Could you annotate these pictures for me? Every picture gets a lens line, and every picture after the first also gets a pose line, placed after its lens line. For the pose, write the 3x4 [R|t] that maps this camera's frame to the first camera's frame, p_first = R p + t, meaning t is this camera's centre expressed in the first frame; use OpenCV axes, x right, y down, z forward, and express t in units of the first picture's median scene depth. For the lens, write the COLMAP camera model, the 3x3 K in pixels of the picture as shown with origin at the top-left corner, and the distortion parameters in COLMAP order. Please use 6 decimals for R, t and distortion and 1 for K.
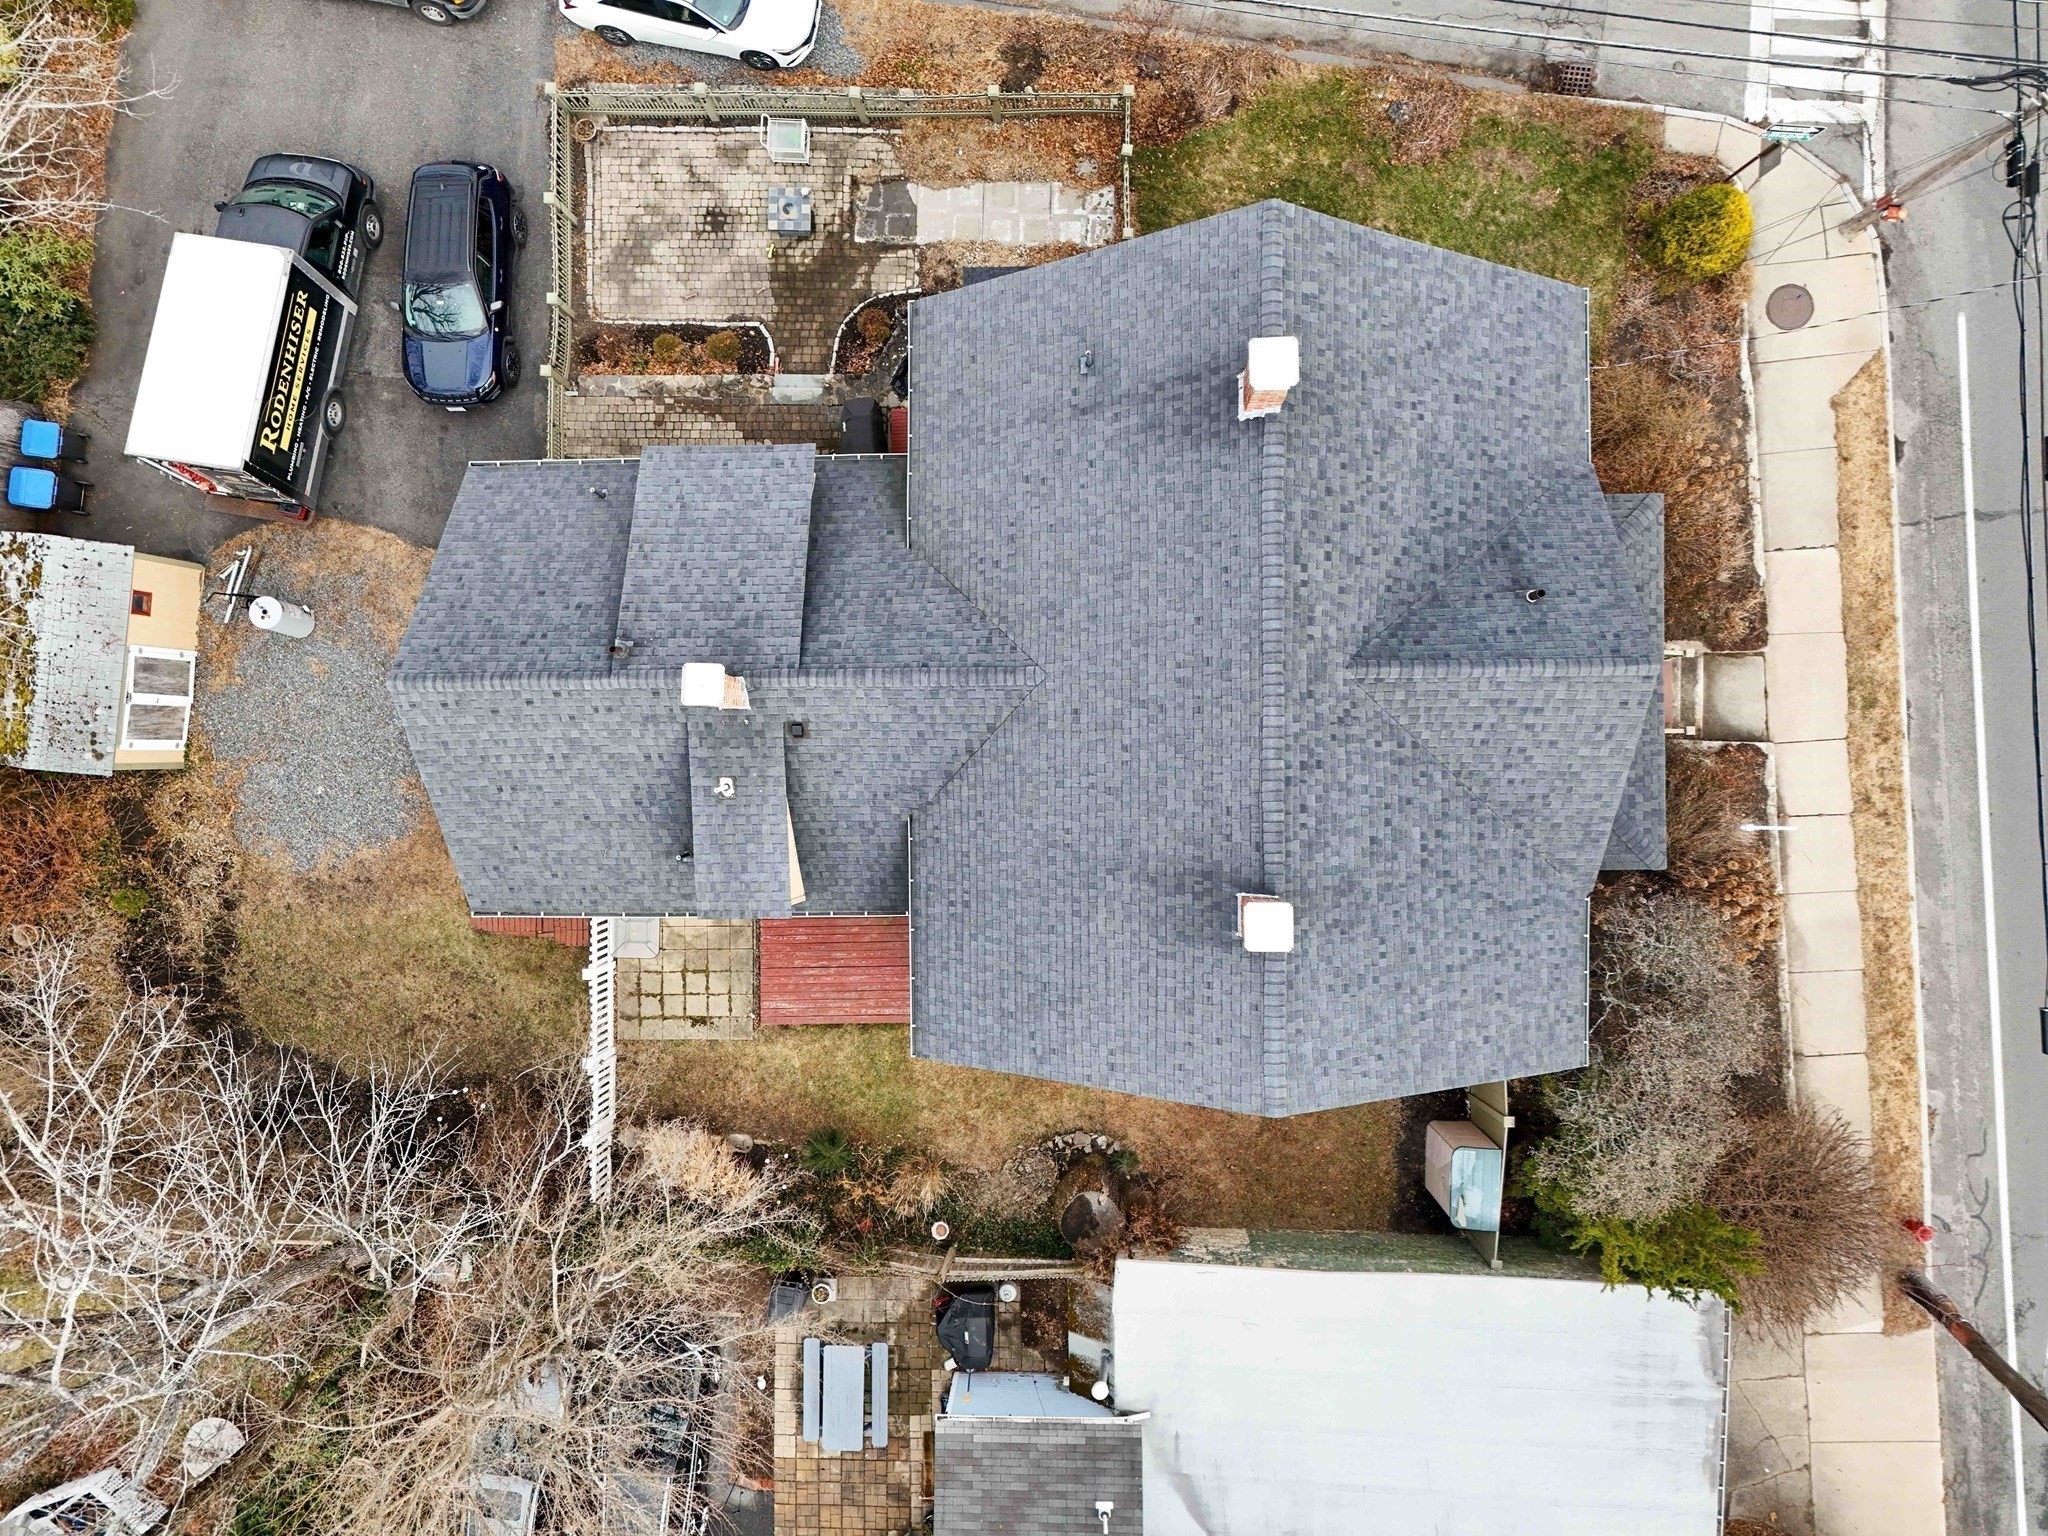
lens RADIAL K [[1502.3, 0, 1024.0], [0, 1502.3, 768.0], [0, 0, 1]] dist [0.080816, -0.073291]
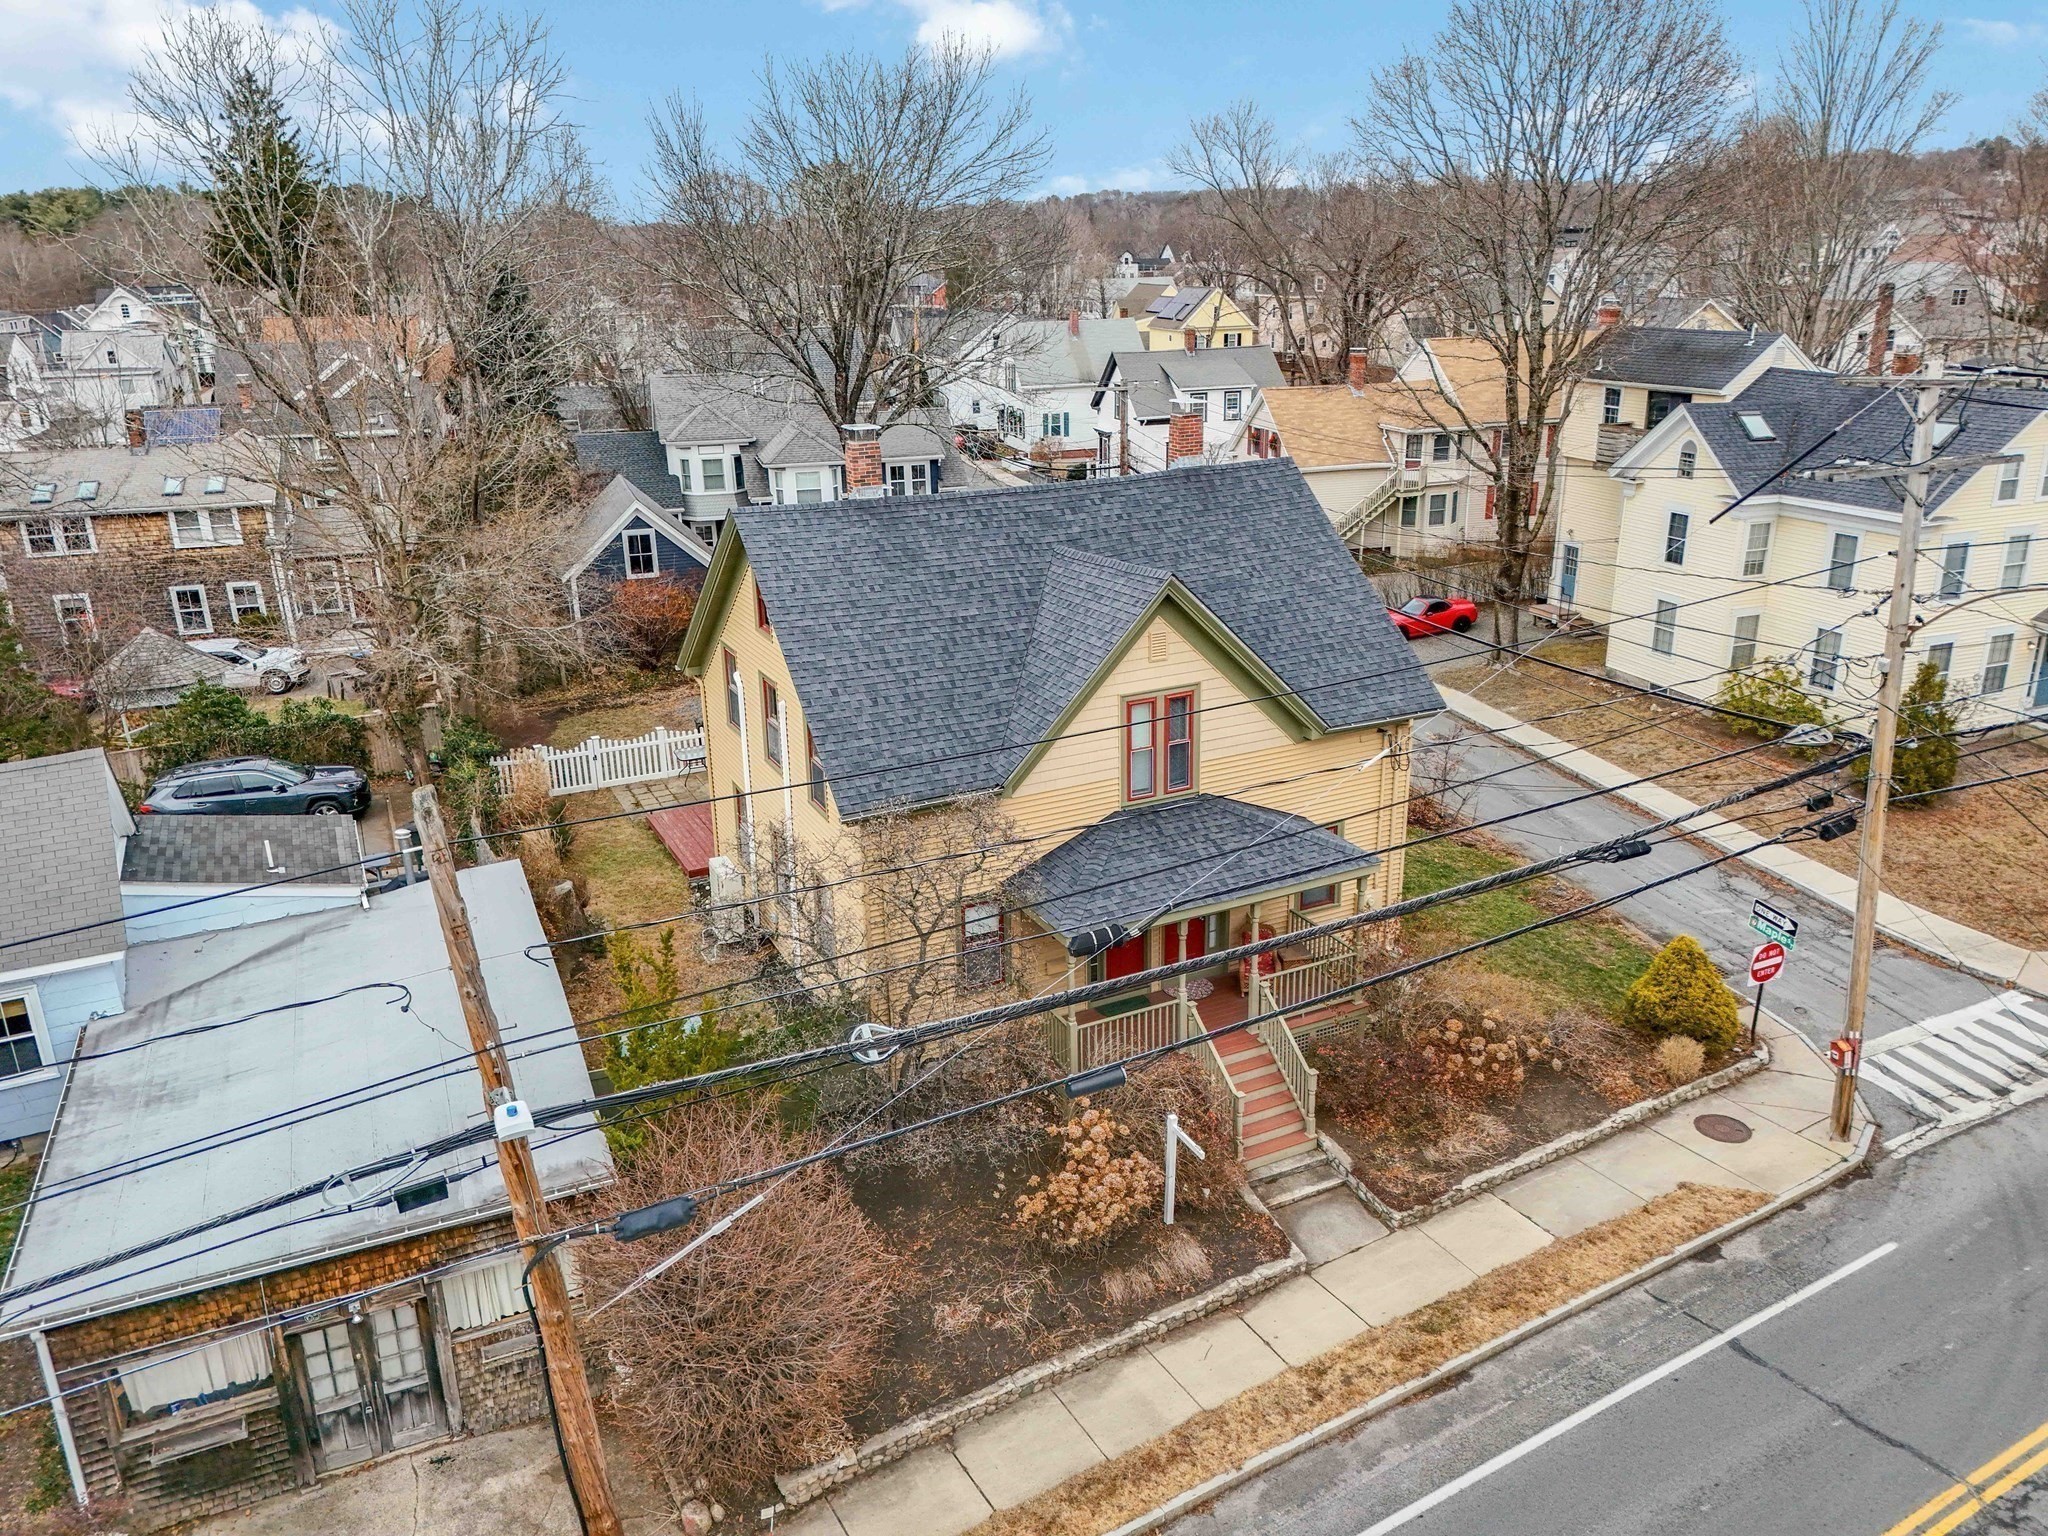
lens RADIAL K [[1502.3, 0, 1024.0], [0, 1502.3, 768.0], [0, 0, 1]] dist [0.080816, -0.073291]
pose [[0.439655, 0.332147, -0.834495, 1.013469], [-0.898166, 0.161689, -0.408845, 0.398210], [-0.000868, 0.929266, 0.369411, 0.491750]]
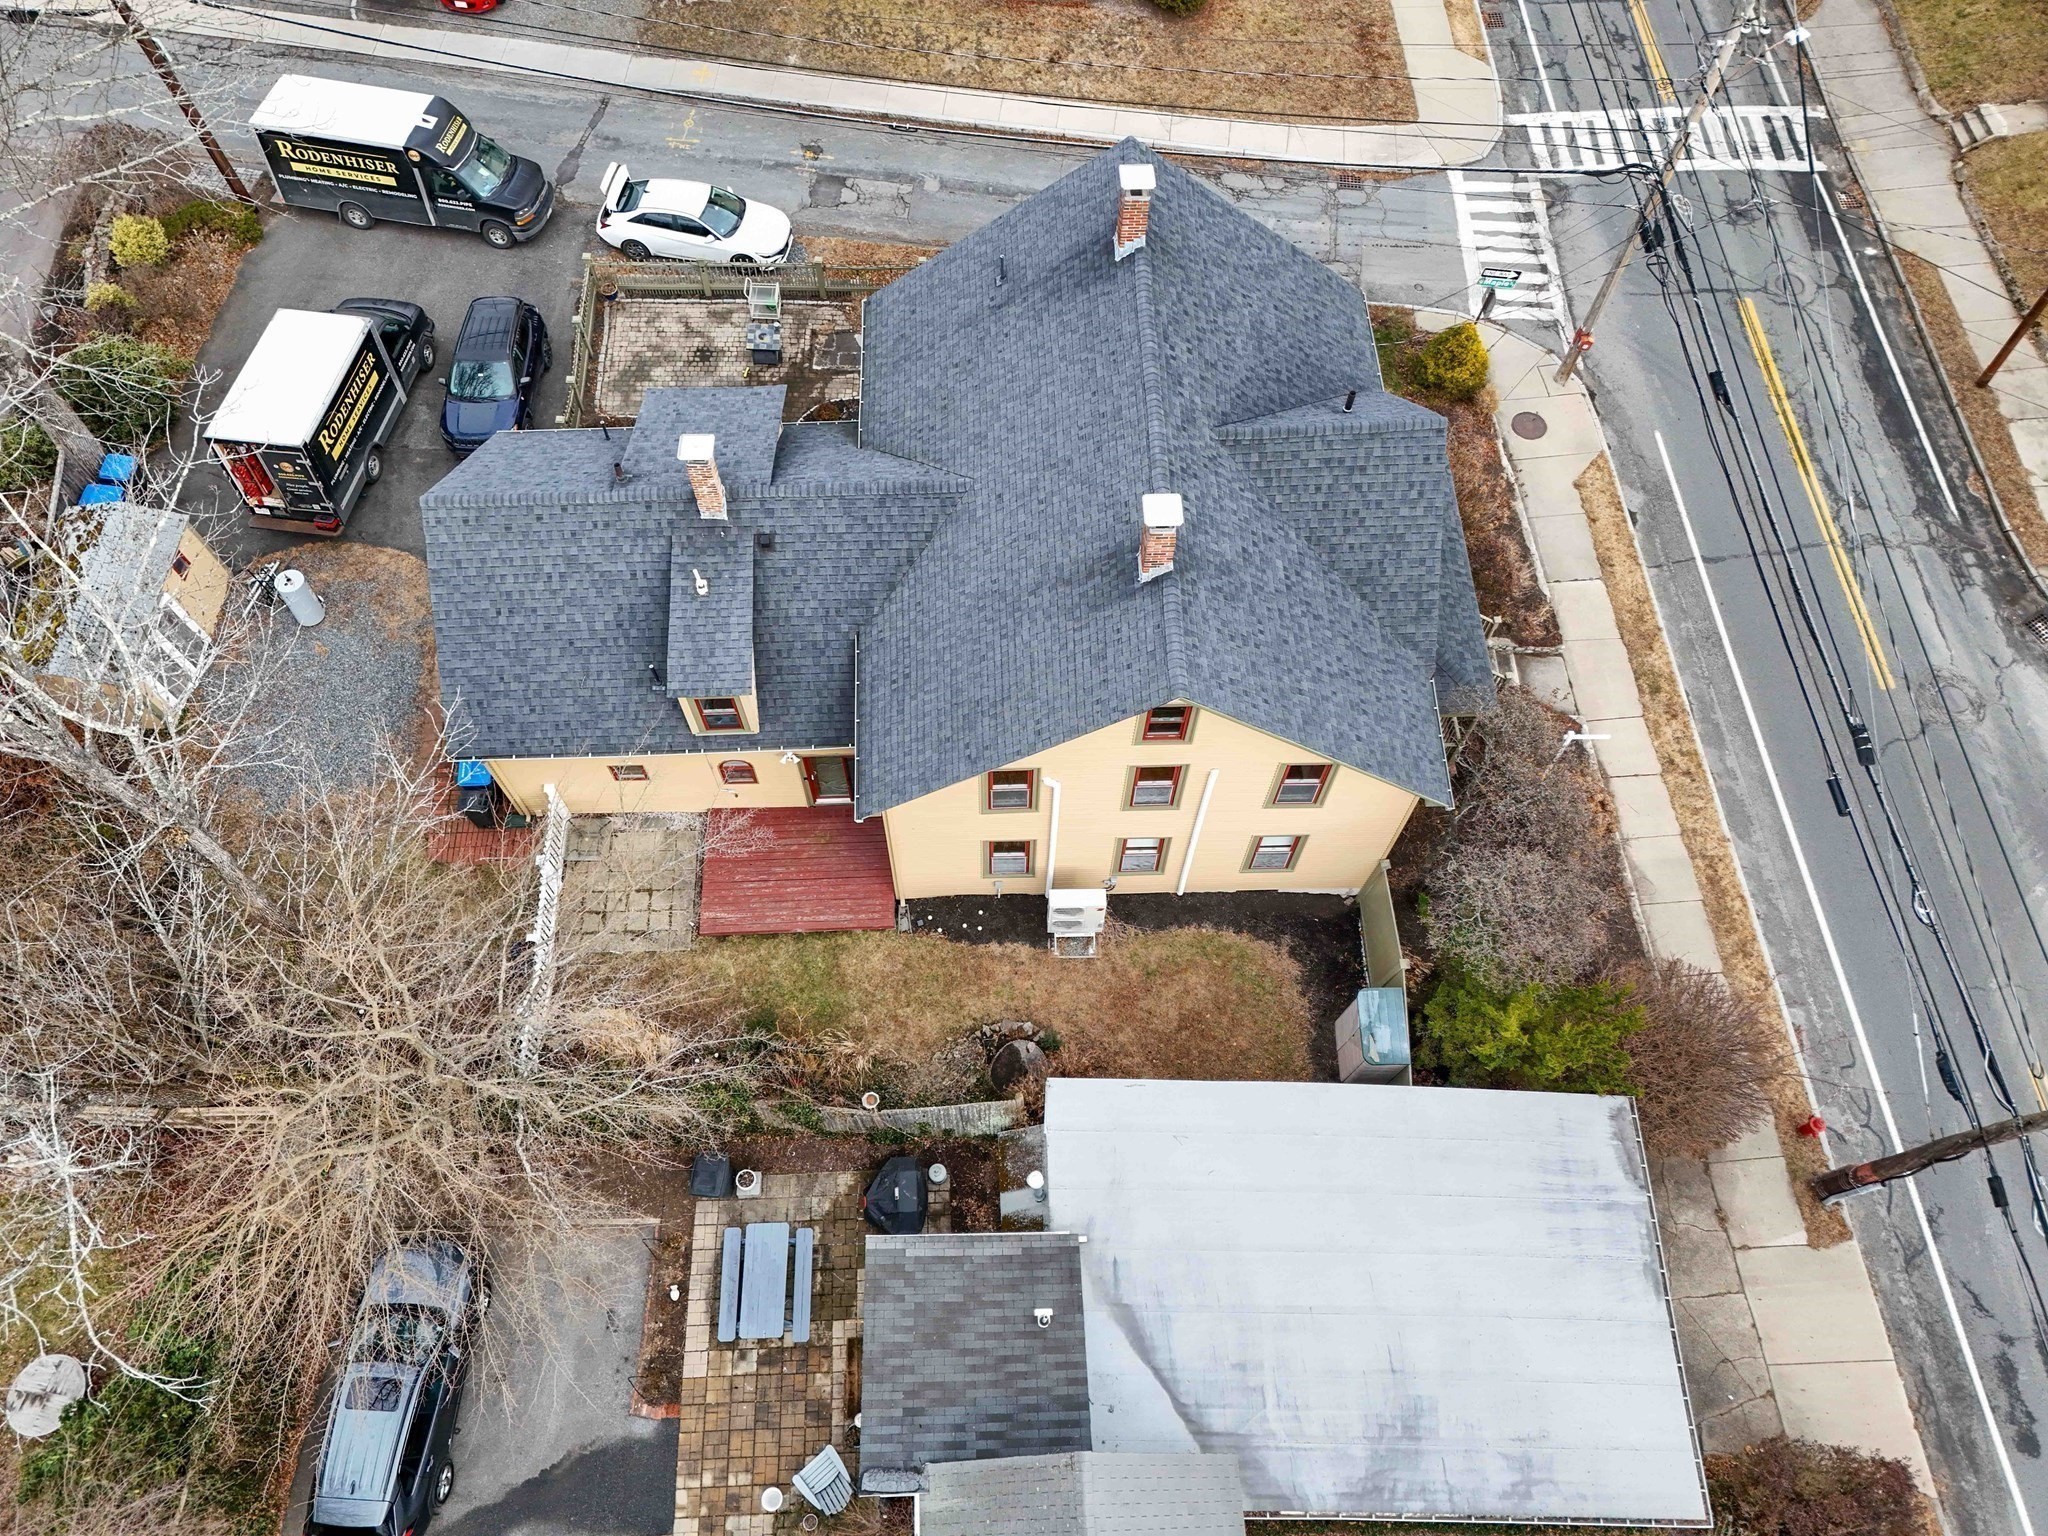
lens RADIAL K [[1504.0, 0, 1023.9], [0, 1504.0, 763.7], [0, 0, 1]] dist [0.084245, -0.089012]
pose [[0.997359, 0.001942, 0.072607, -0.026172], [0.031133, 0.891728, -0.451500, 0.545000], [-0.065623, 0.452568, 0.889312, 0.000102]]
